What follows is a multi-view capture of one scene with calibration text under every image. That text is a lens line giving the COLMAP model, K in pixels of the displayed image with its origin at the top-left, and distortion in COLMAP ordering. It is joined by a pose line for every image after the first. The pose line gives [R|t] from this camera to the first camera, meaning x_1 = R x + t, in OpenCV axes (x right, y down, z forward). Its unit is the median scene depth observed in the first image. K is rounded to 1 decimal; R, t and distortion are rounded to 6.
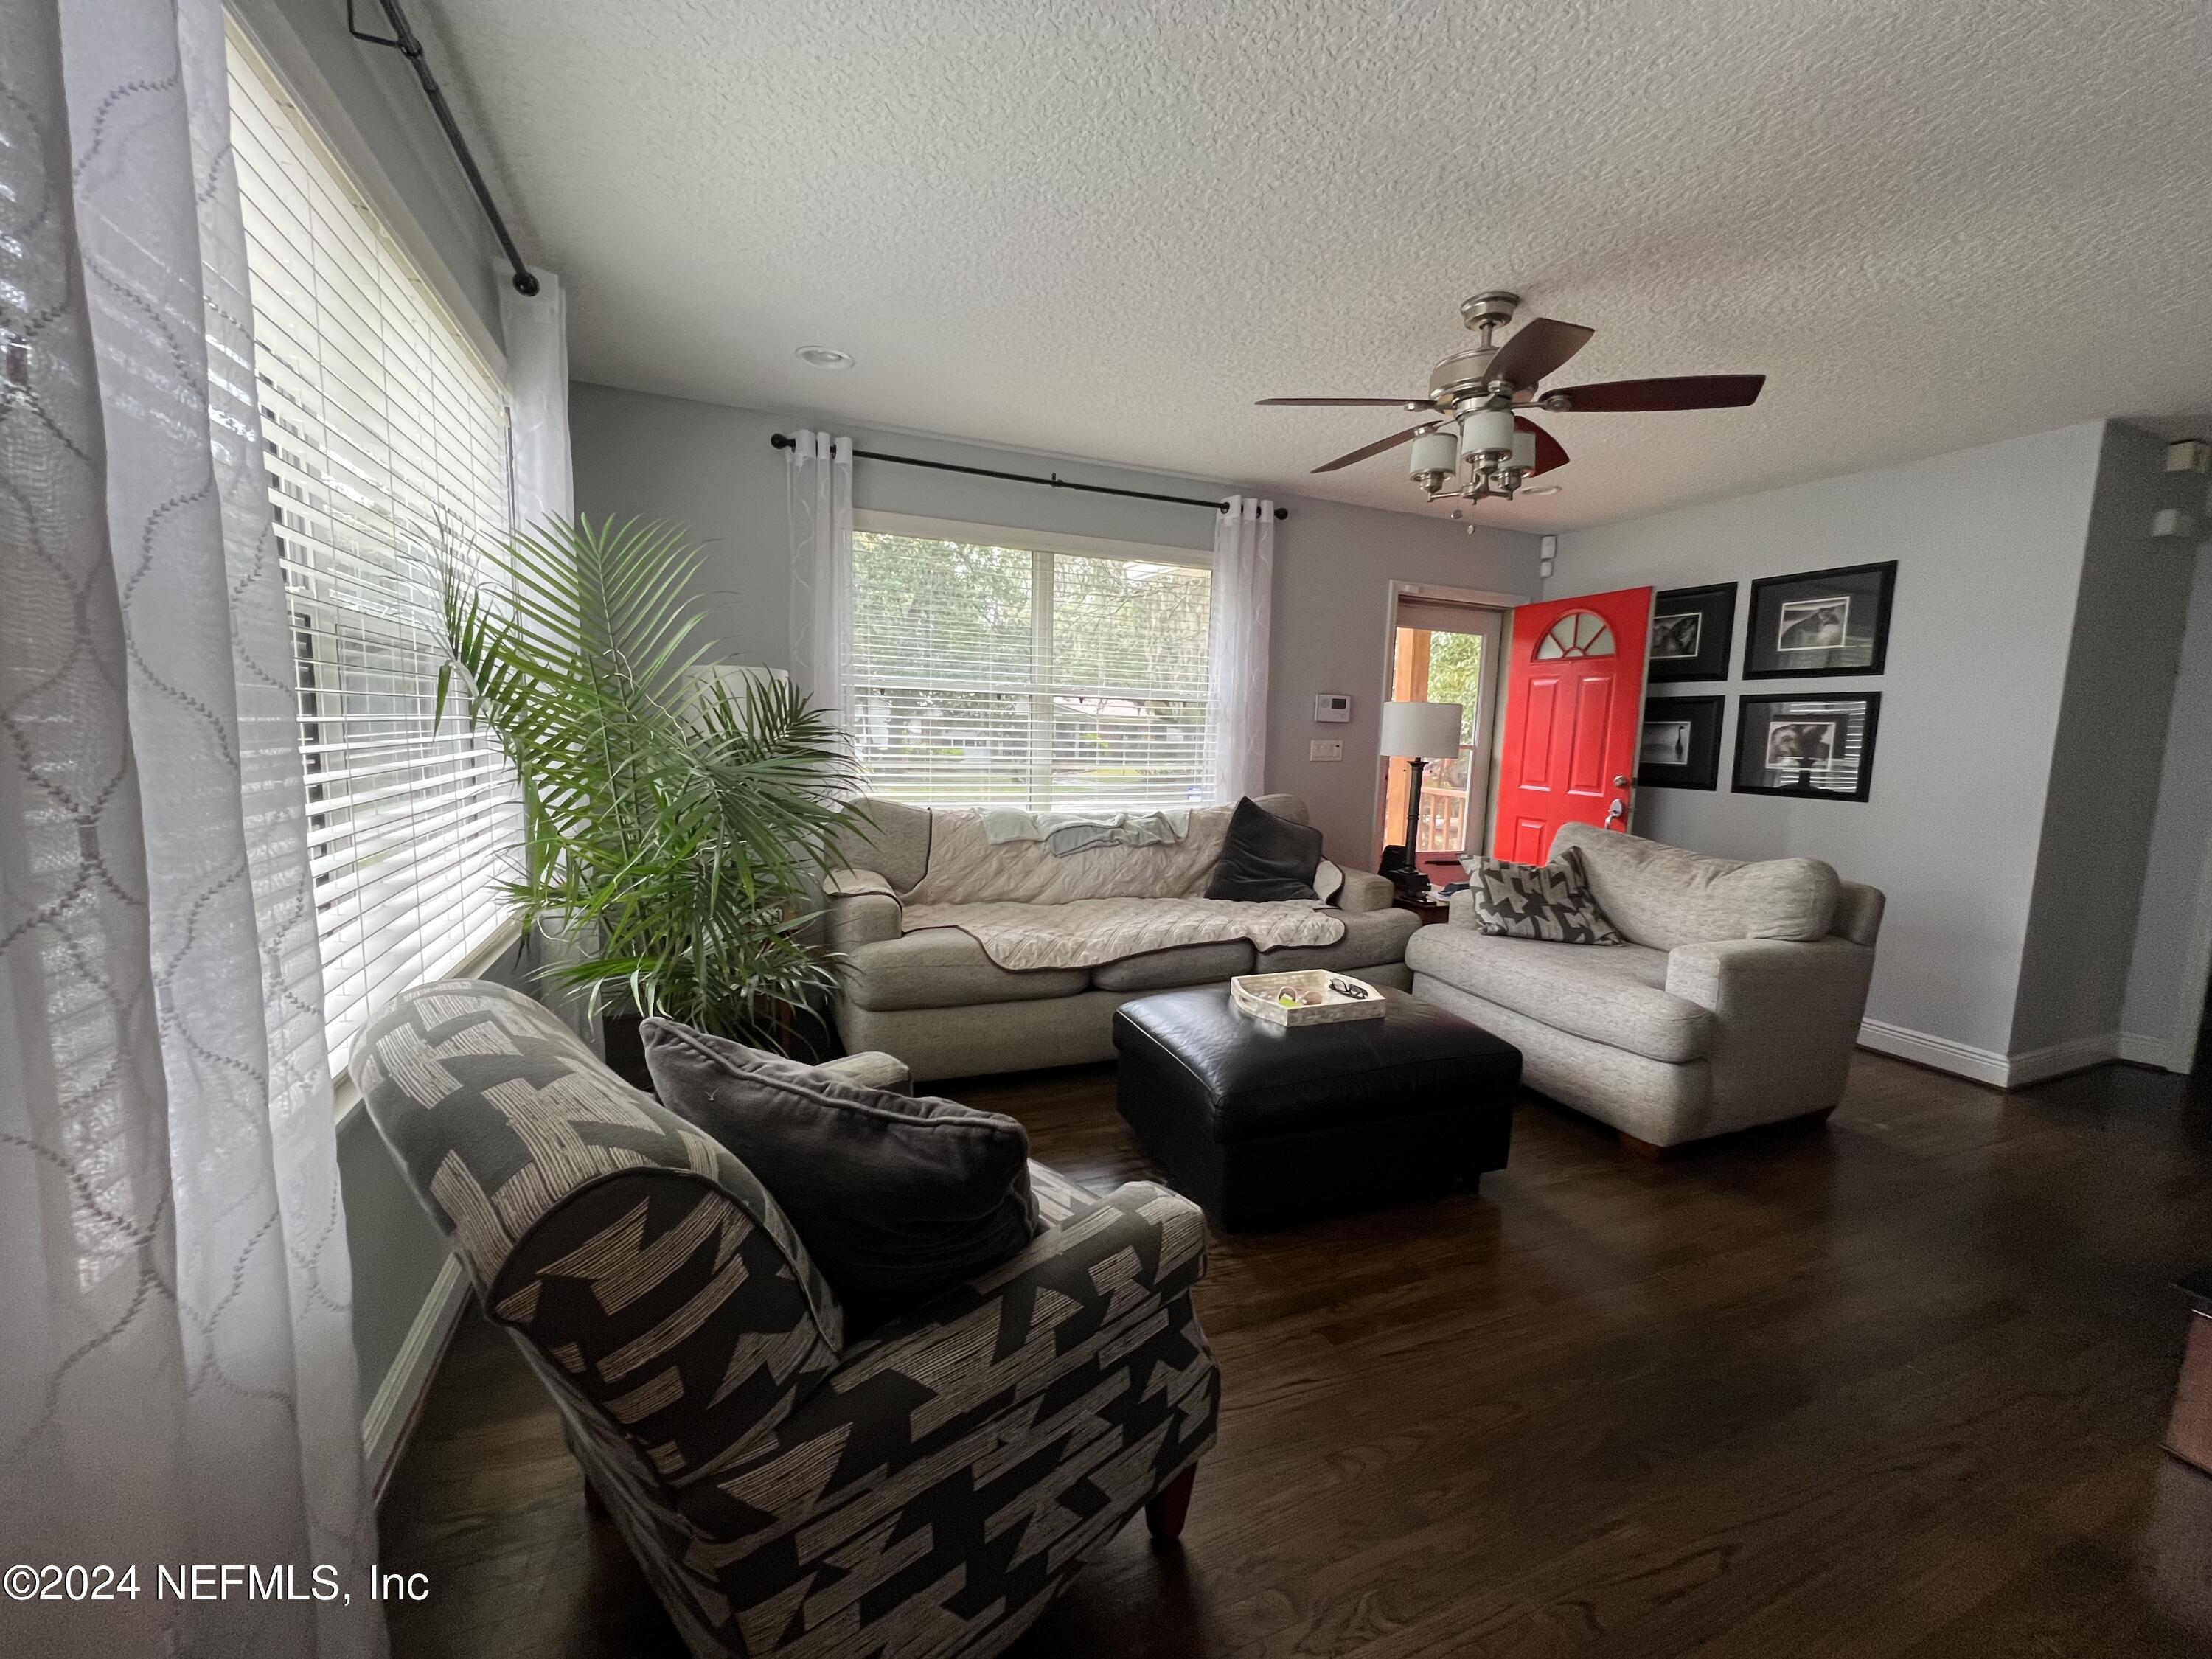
lens RADIAL K [[879.8, 0, 1108.0], [0, 879.8, 827.4], [0, 0, 1]] dist [-0.001693, 0.000096]
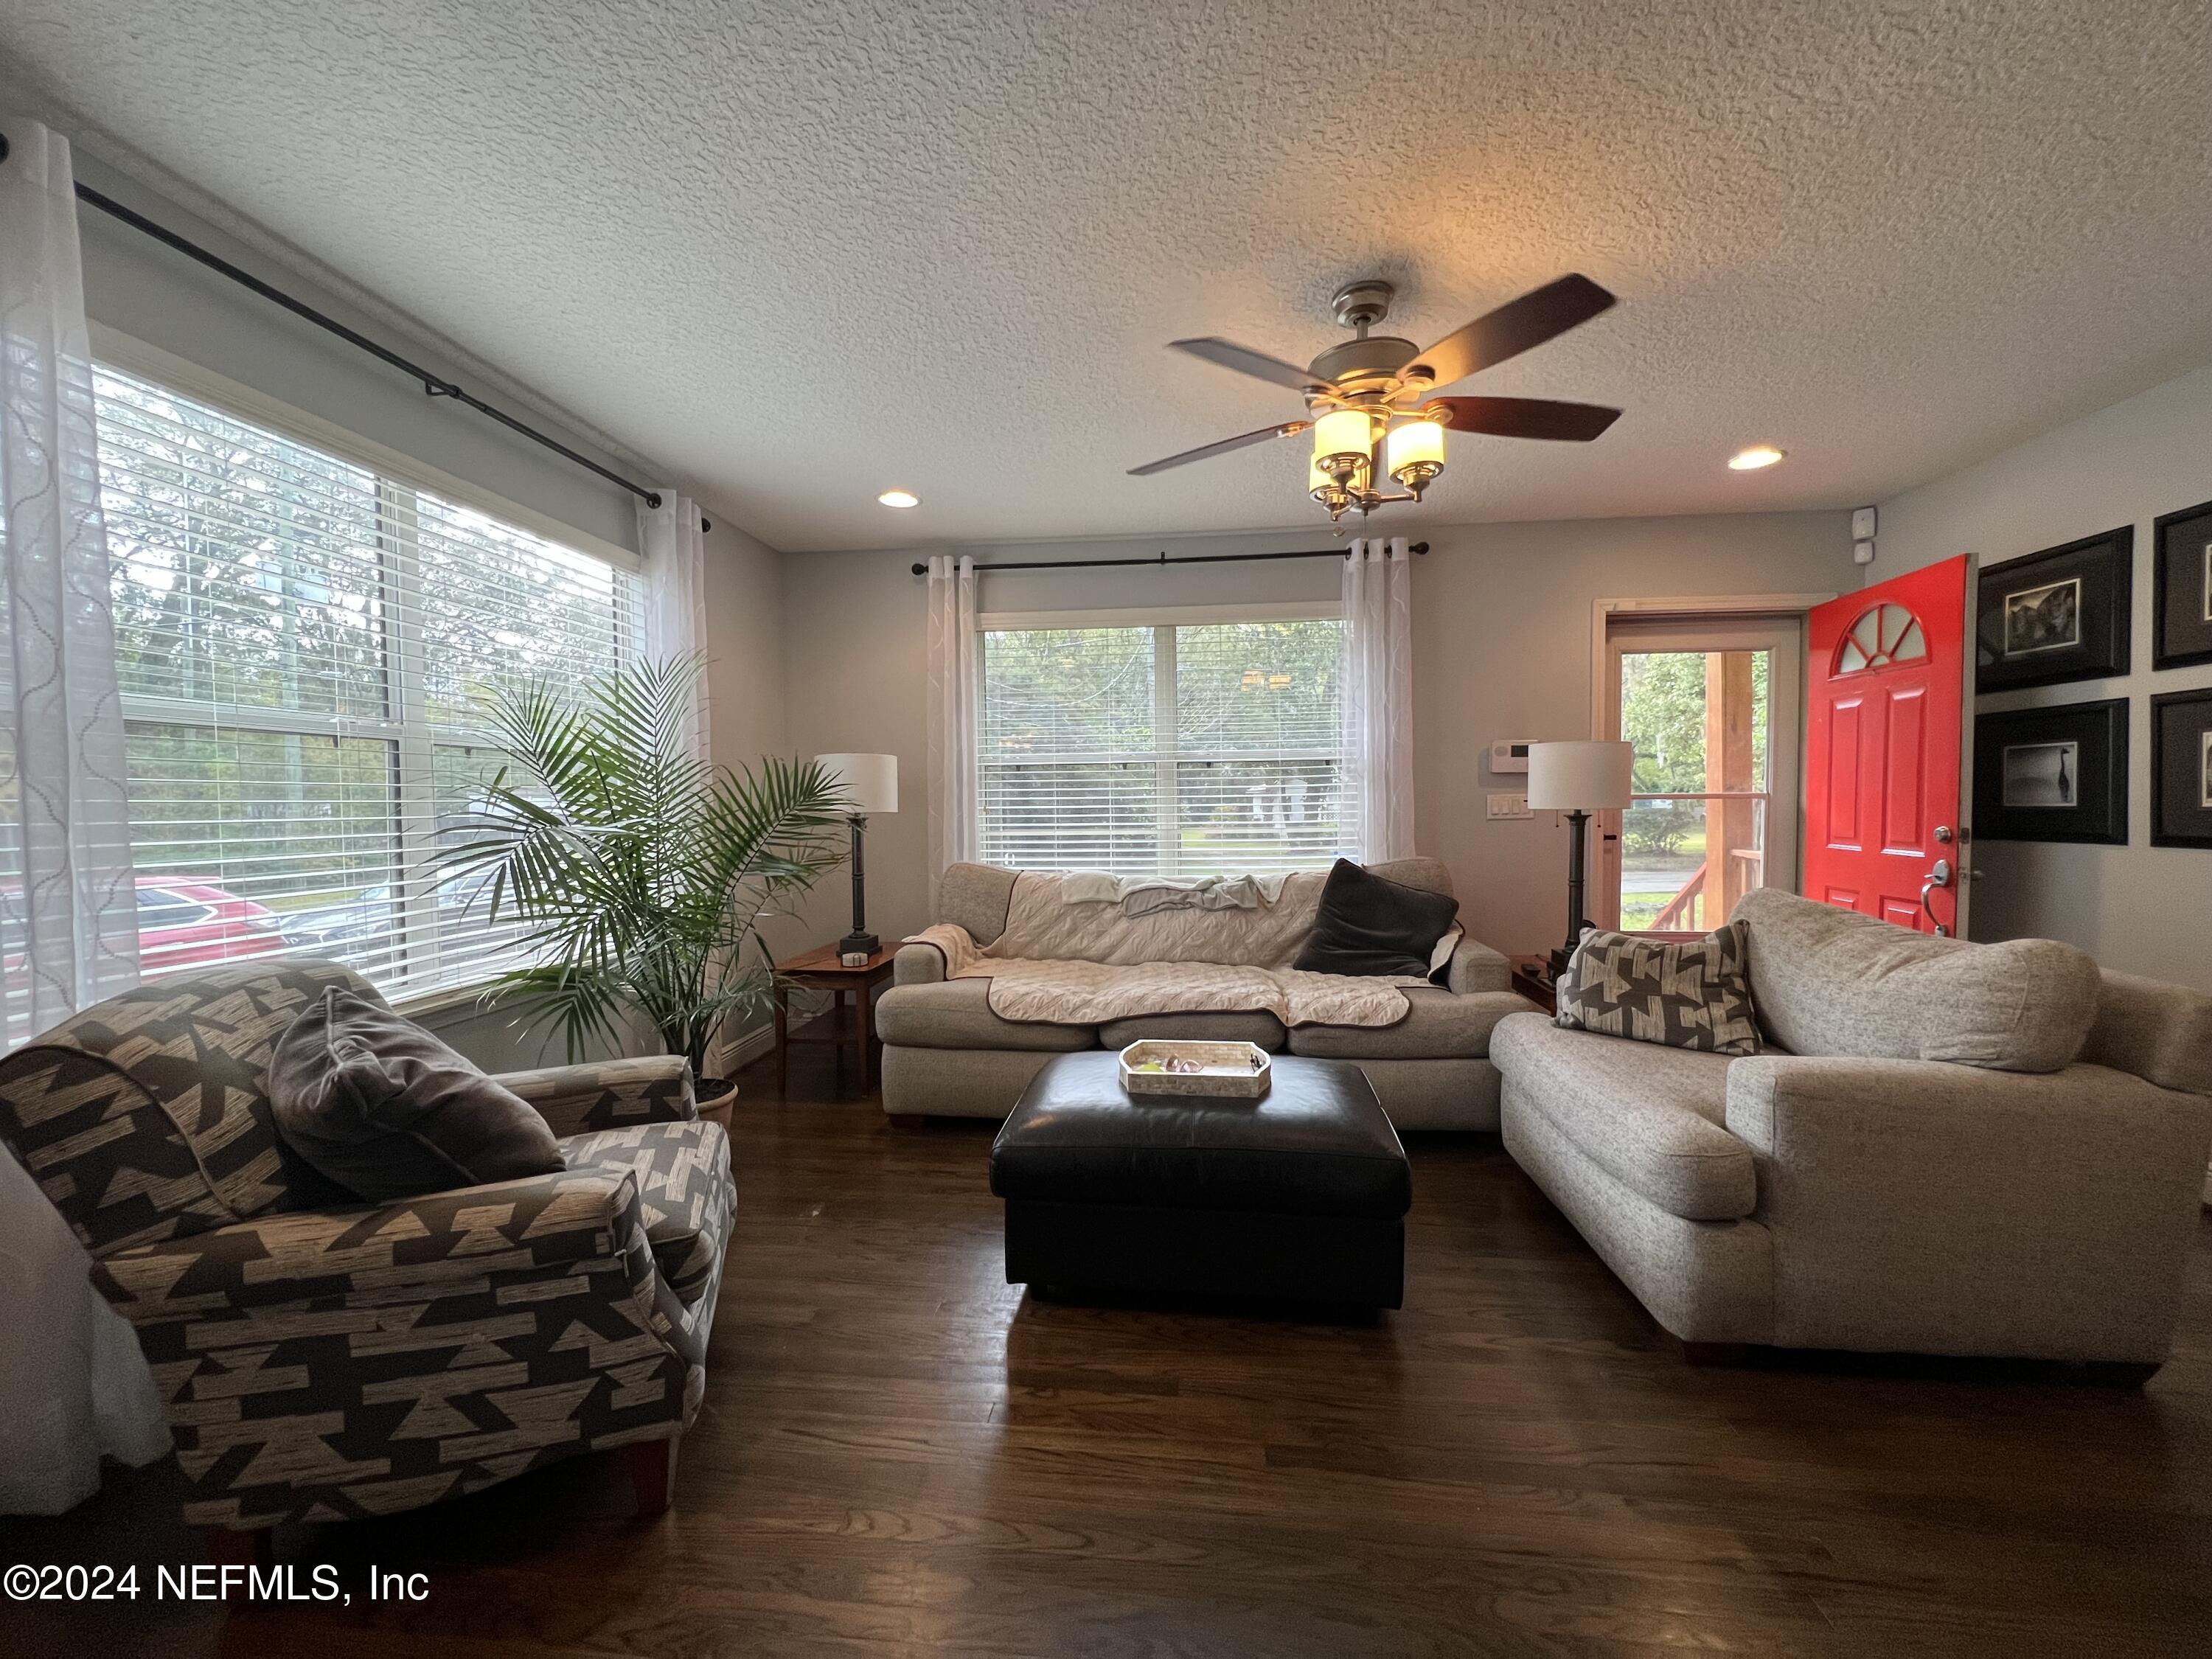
lens RADIAL K [[879.8, 0, 1114.7], [0, 879.8, 830.1], [0, 0, 1]] dist [-0.001693, 0.000096]
pose [[0.875362, -0.025149, -0.482814, 0.446667], [-0.016655, 0.996485, -0.082100, 0.016324], [0.483182, 0.079908, 0.871866, 0.100381]]
